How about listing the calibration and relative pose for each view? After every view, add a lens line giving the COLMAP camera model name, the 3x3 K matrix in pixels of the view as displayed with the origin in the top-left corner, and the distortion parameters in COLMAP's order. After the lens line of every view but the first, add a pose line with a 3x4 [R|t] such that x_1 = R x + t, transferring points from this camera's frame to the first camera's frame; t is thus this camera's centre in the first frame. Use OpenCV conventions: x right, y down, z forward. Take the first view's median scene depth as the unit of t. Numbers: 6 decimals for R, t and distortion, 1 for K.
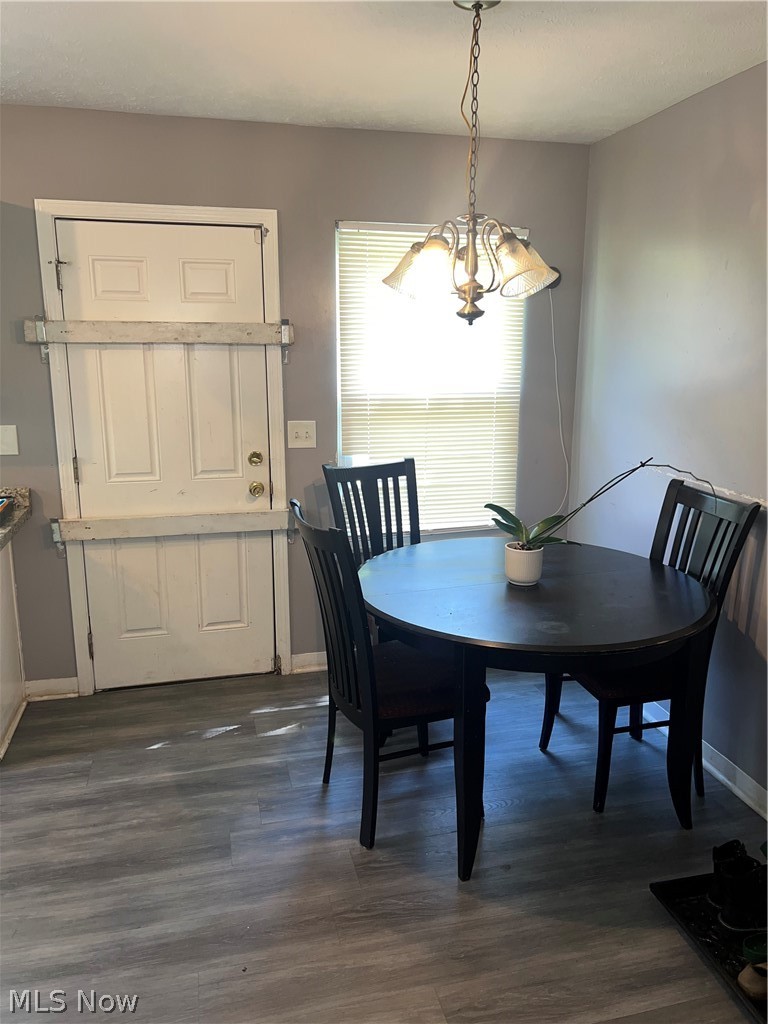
lens RADIAL K [[775.5, 0, 386.4], [0, 775.5, 514.9], [0, 0, 1]] dist [0.008486, -0.015220]
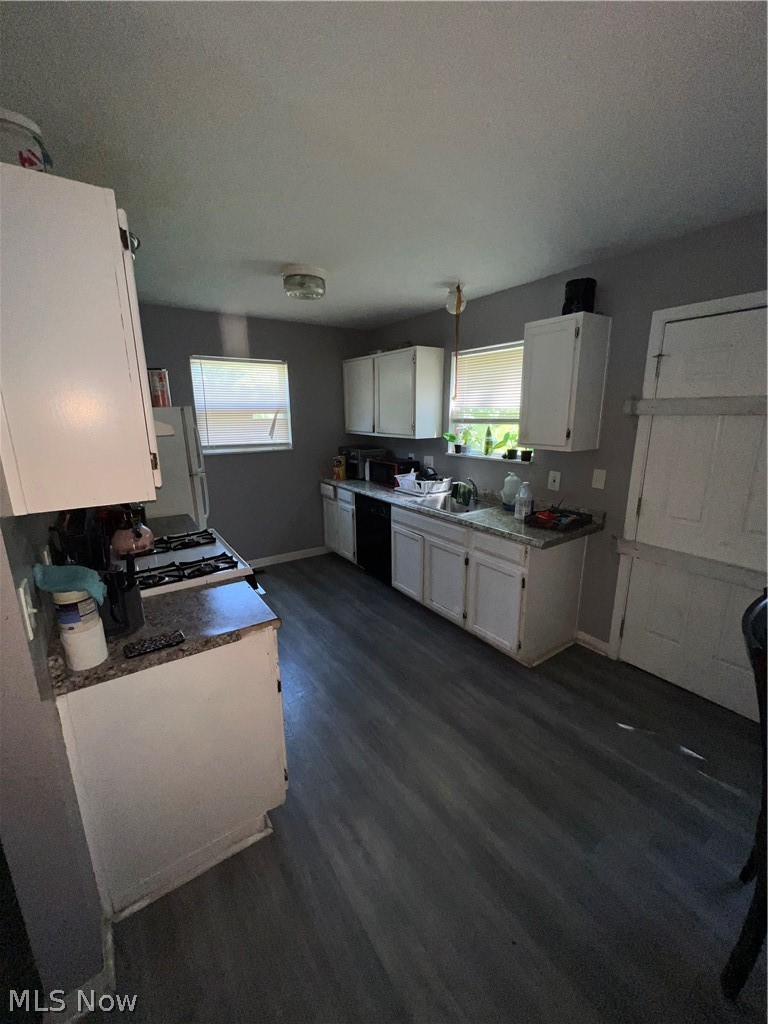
lens RADIAL K [[408.7, 0, 388.4], [0, 408.7, 509.7], [0, 0, 1]] dist [0.001907, 0.000017]
pose [[0.347429, 0.206358, -0.914718, 0.131299], [-0.196331, 0.969872, 0.144230, -0.078714], [0.916923, 0.129478, 0.377476, 0.350023]]
